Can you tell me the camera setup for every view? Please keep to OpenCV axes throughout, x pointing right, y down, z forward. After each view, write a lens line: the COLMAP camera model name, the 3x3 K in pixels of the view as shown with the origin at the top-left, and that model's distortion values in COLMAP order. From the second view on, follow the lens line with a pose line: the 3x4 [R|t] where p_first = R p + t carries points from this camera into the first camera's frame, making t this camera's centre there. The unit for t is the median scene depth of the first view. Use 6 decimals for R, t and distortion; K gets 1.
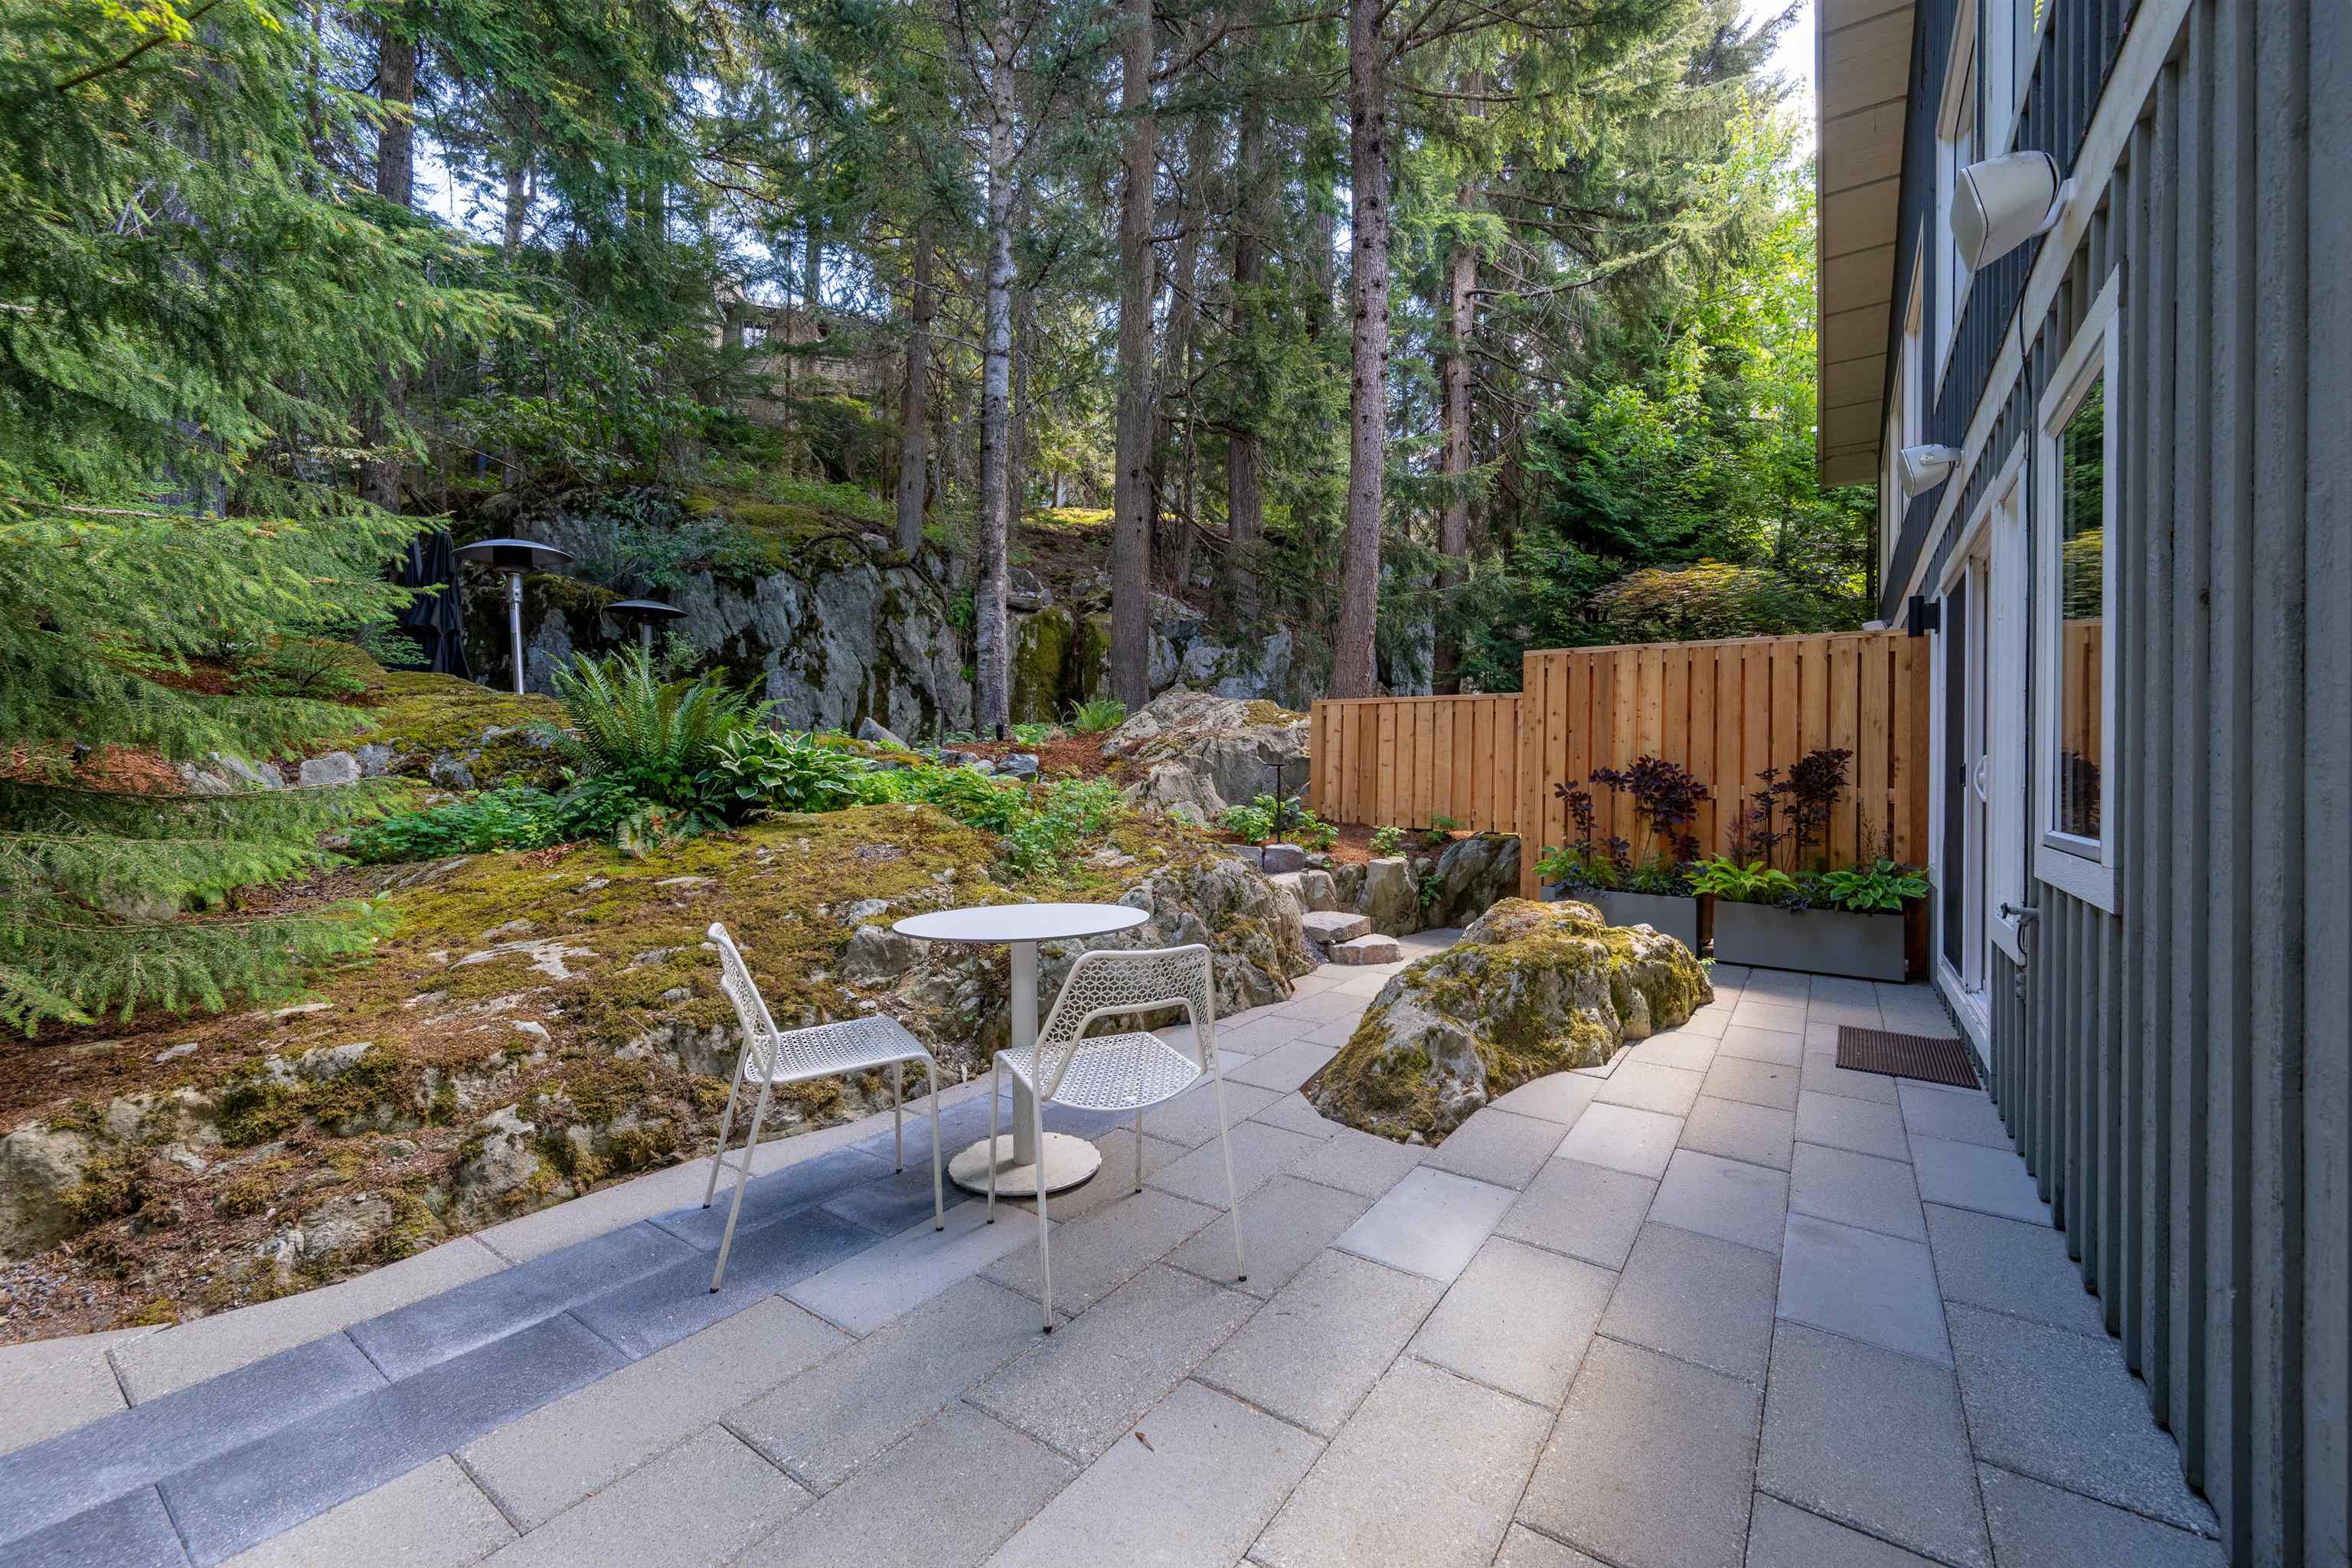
lens RADIAL K [[938.7, 0, 1183.7], [0, 938.7, 757.0], [0, 0, 1]] dist [-0.000838, -0.000014]
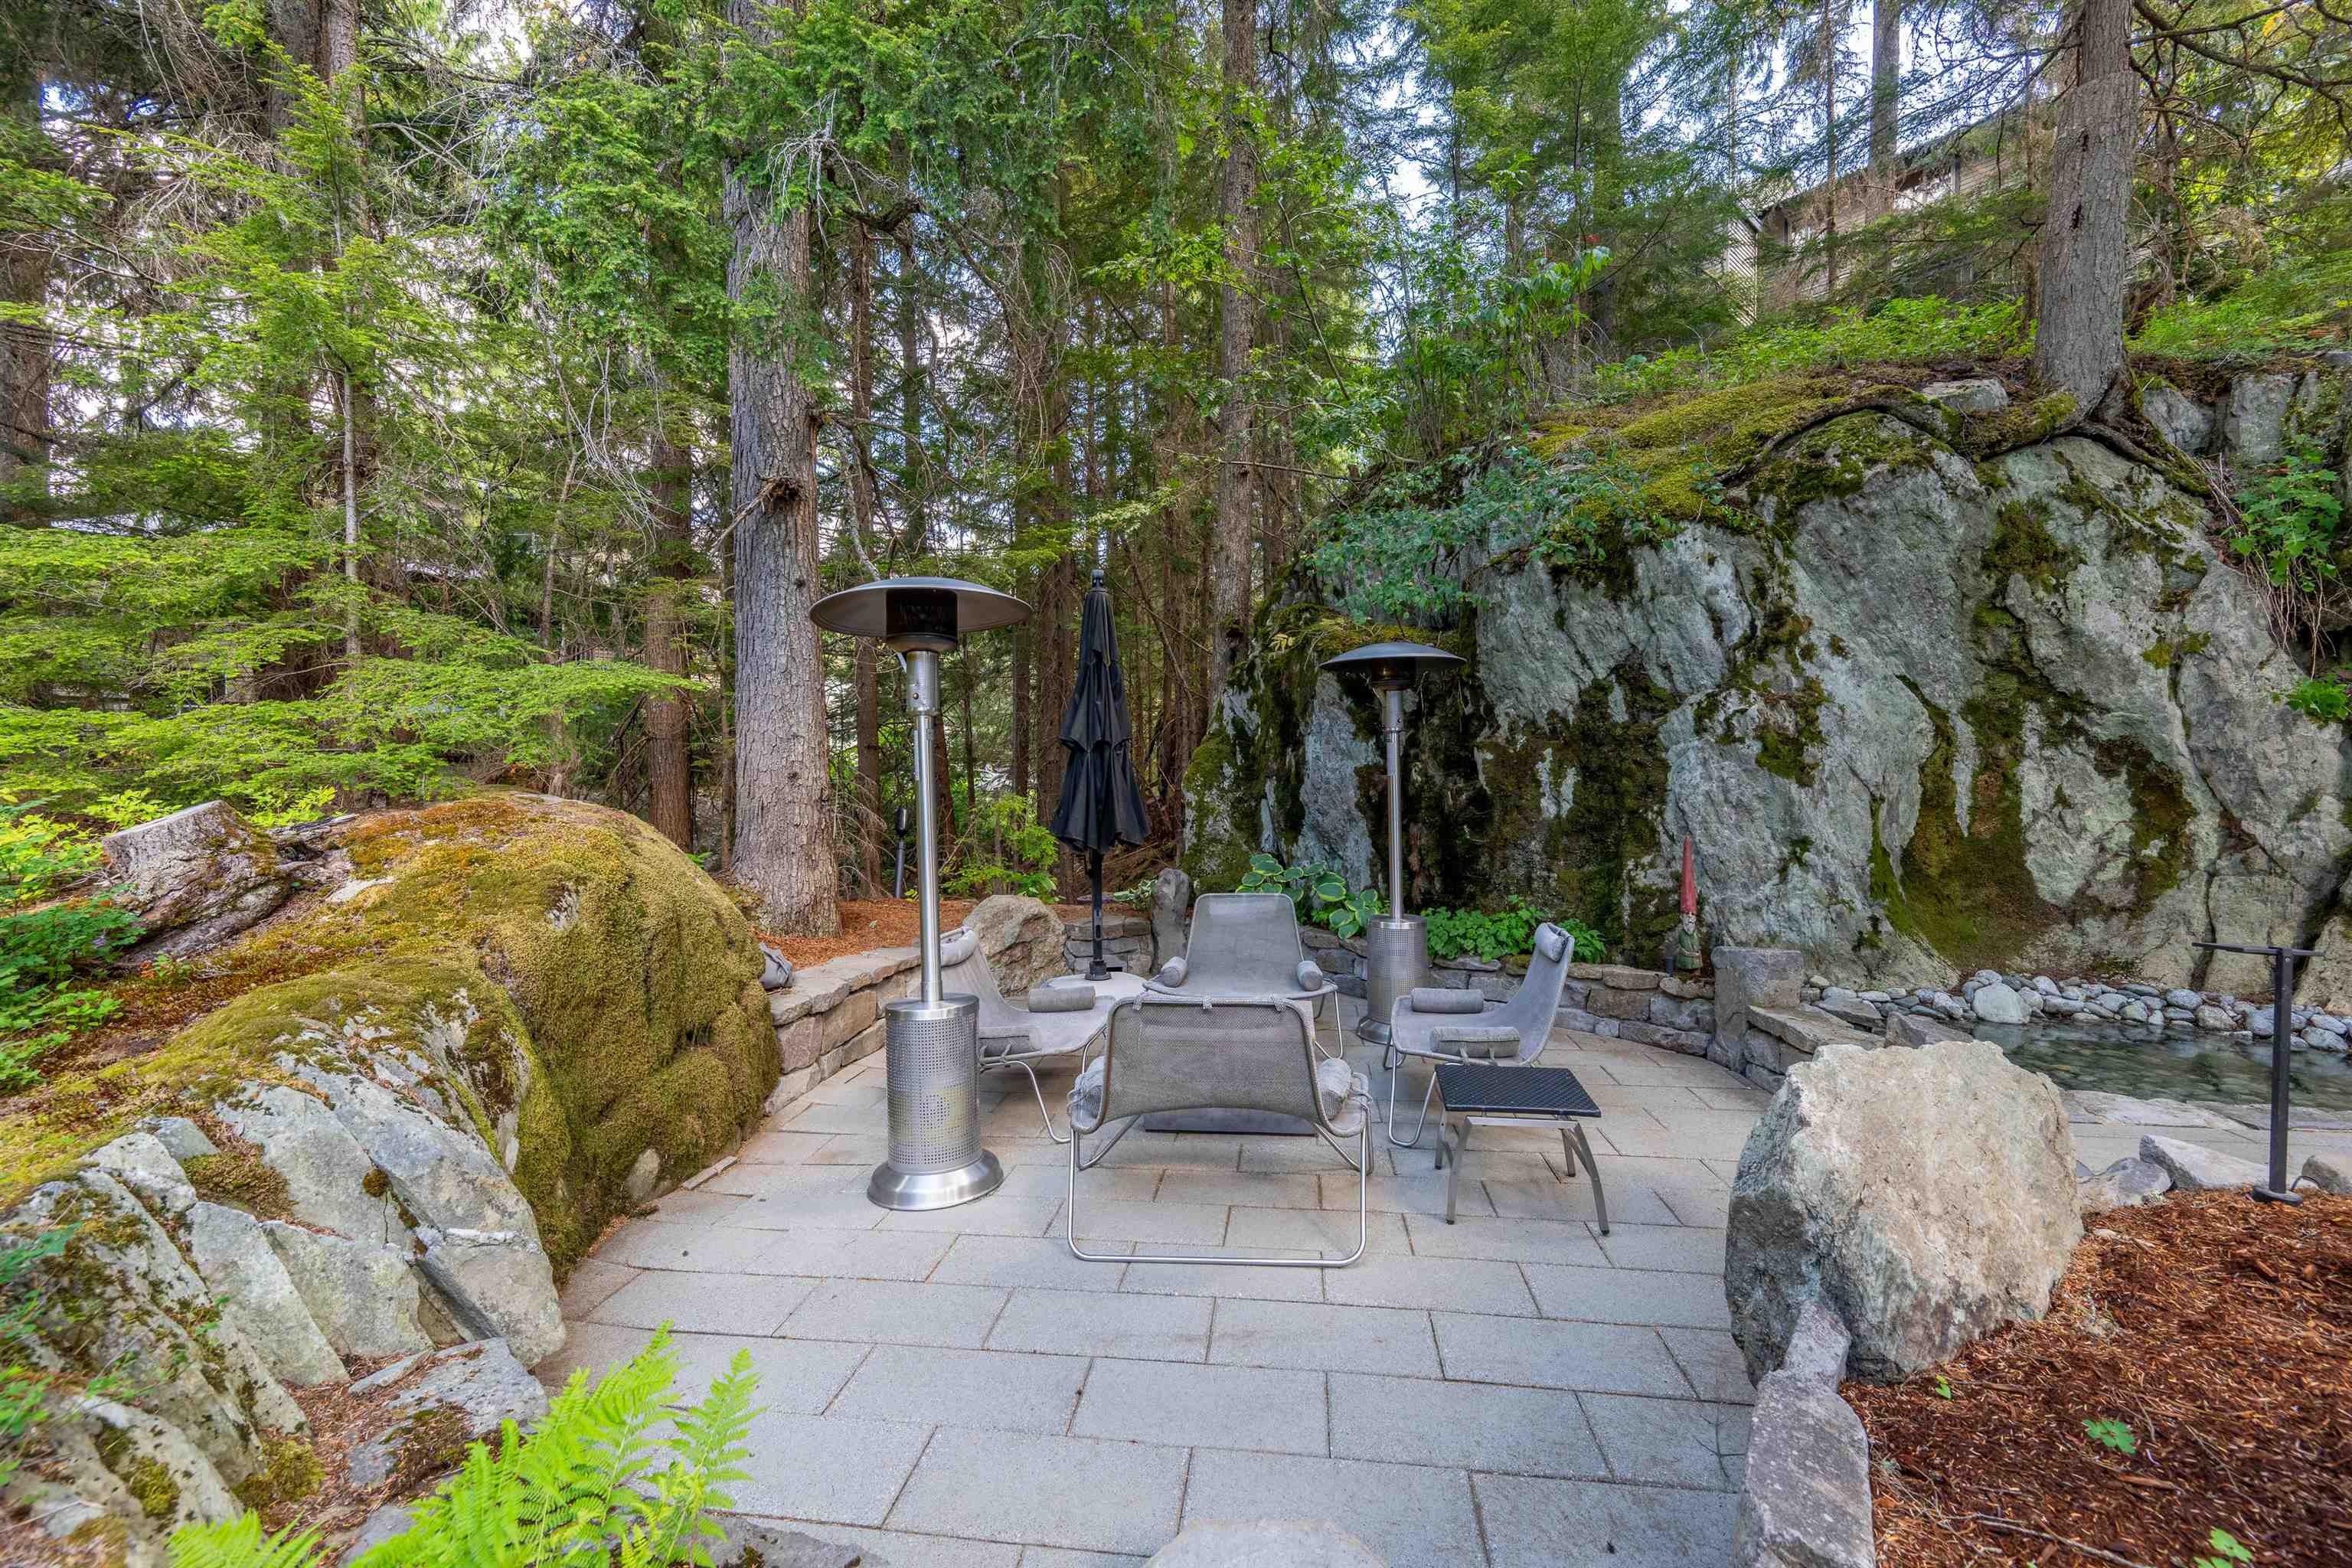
lens RADIAL K [[917.1, 0, 1180.0], [0, 917.1, 778.8], [0, 0, 1]] dist [0.000277, 0.000133]
pose [[0.476971, -0.013543, -0.878815, -0.154625], [0.026022, 0.999661, -0.001282, -0.078443], [0.878534, -0.022257, 0.477161, 0.544818]]
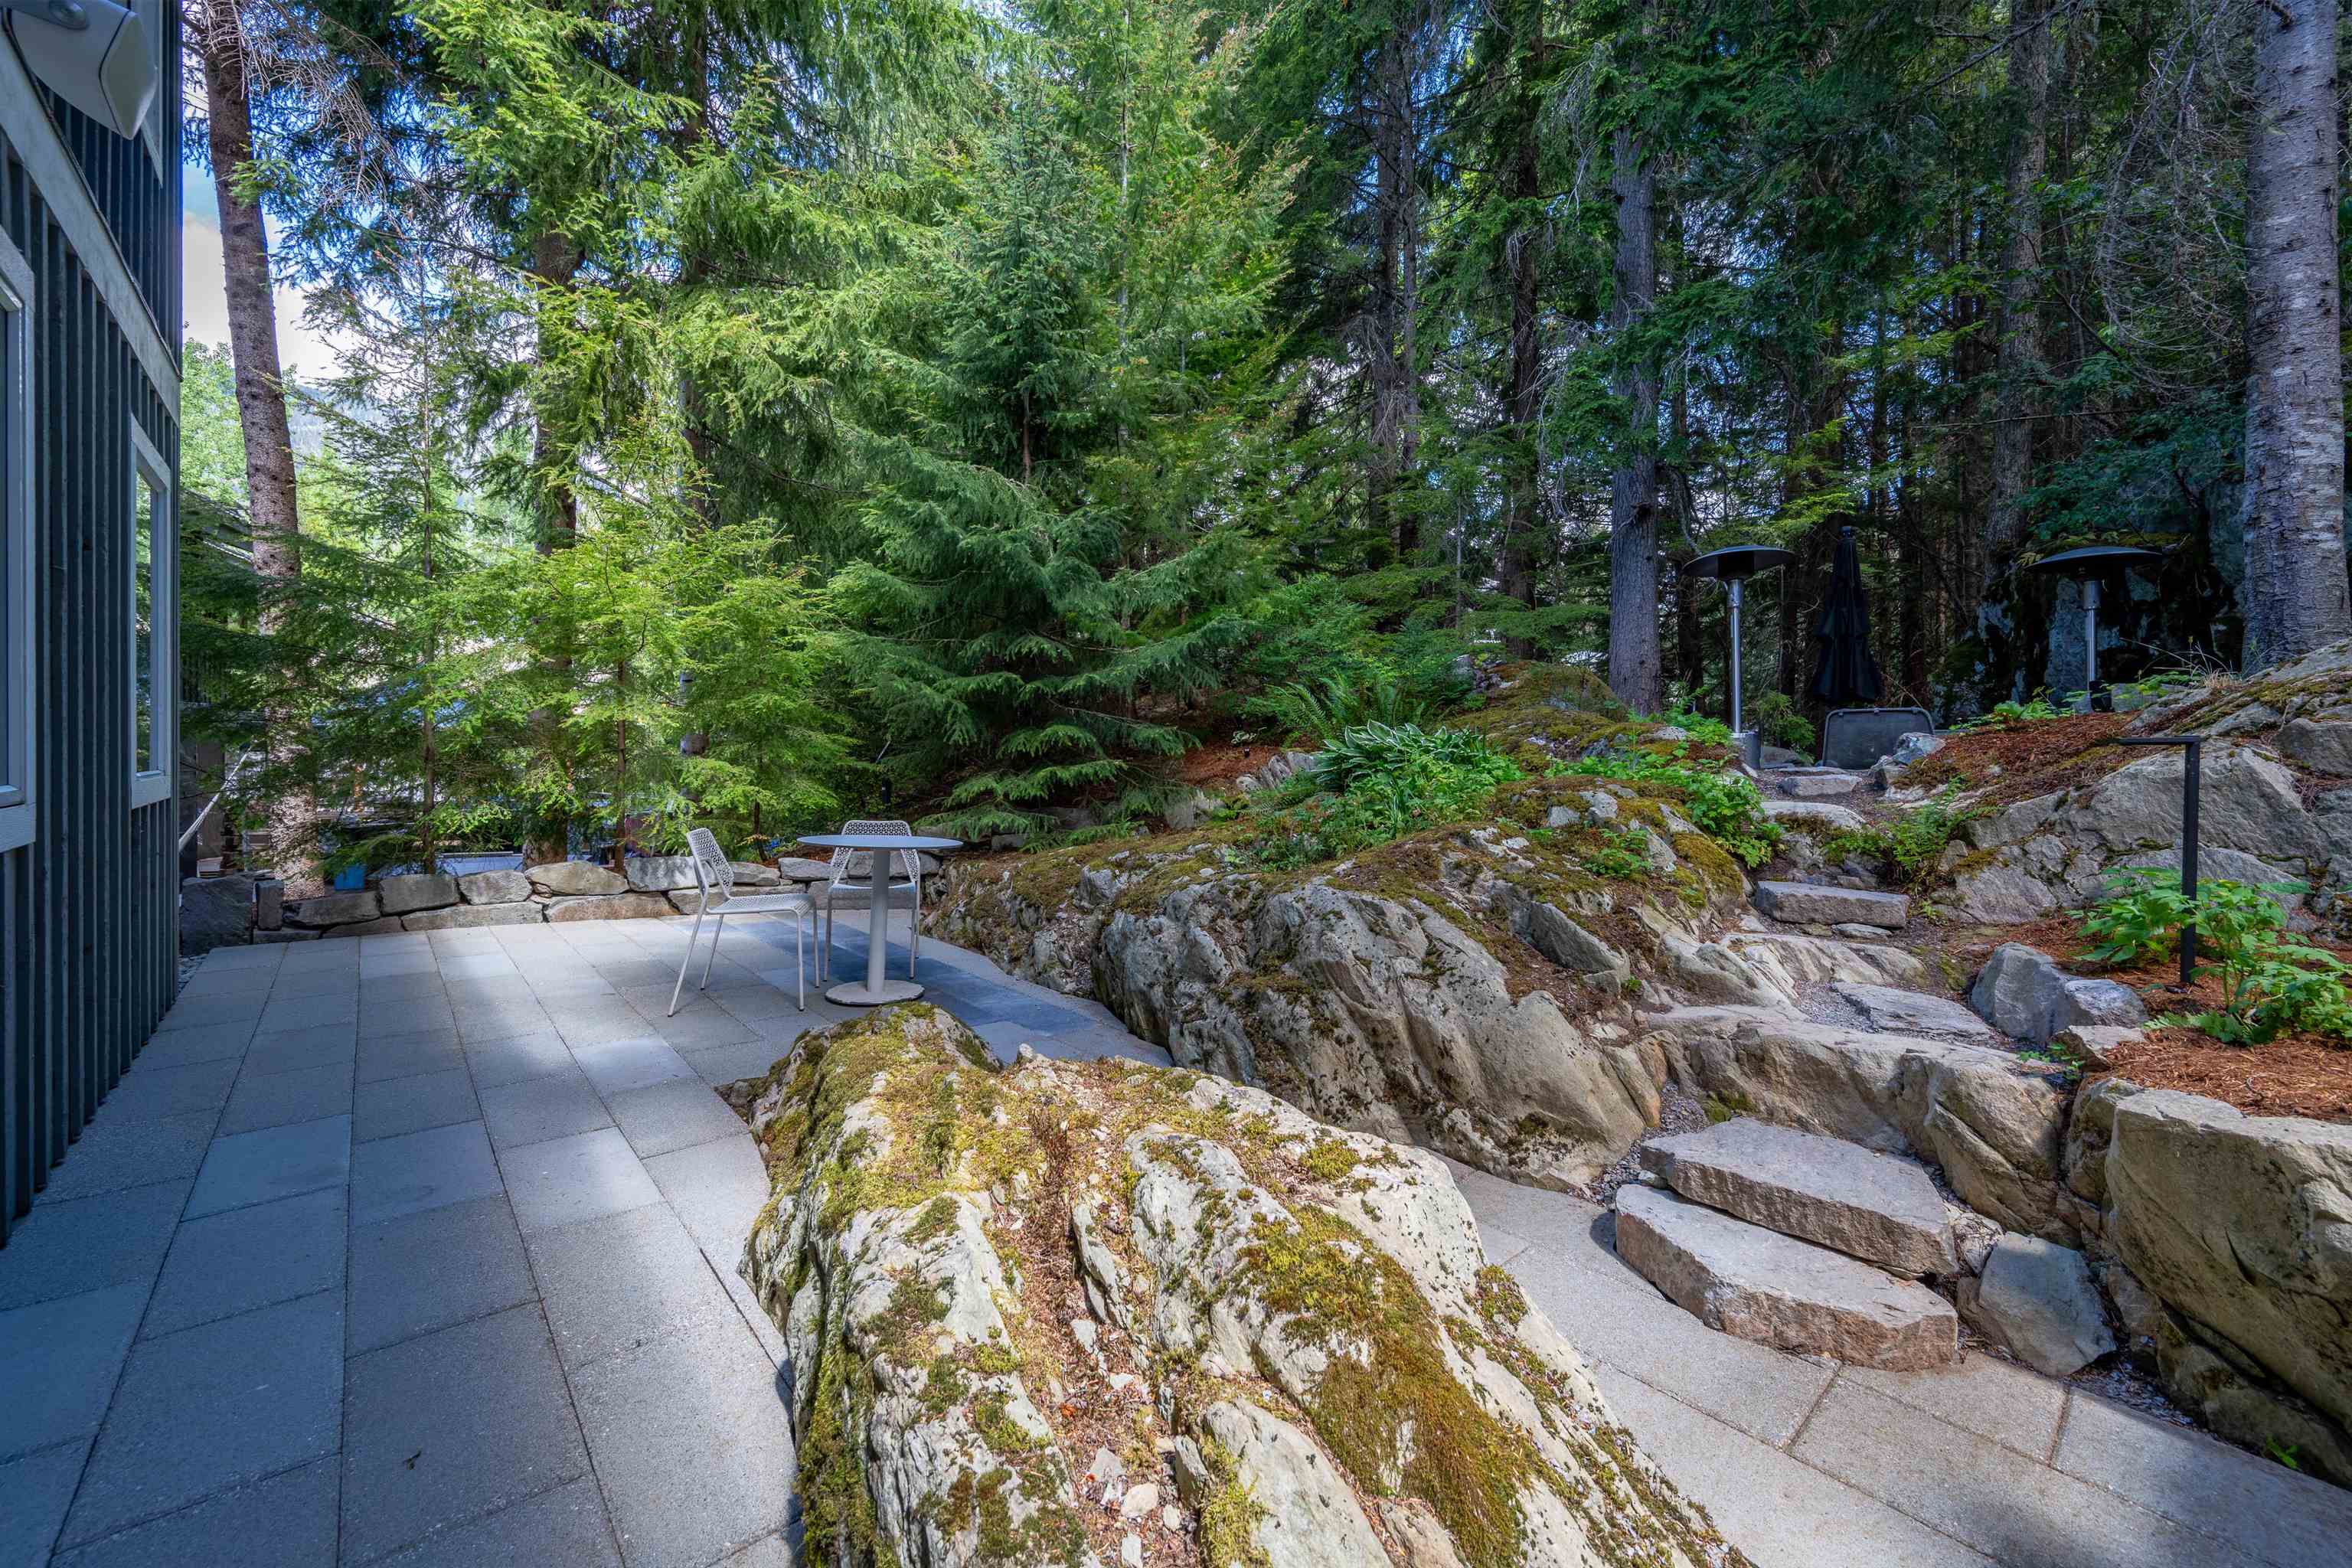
lens RADIAL K [[938.7, 0, 1183.7], [0, 938.7, 757.0], [0, 0, 1]] dist [-0.000838, -0.000014]
pose [[-0.242785, -0.016465, -0.969940, 0.259813], [-0.000974, 0.999860, -0.016729, 0.008832], [0.970080, -0.003117, -0.242767, 0.405282]]
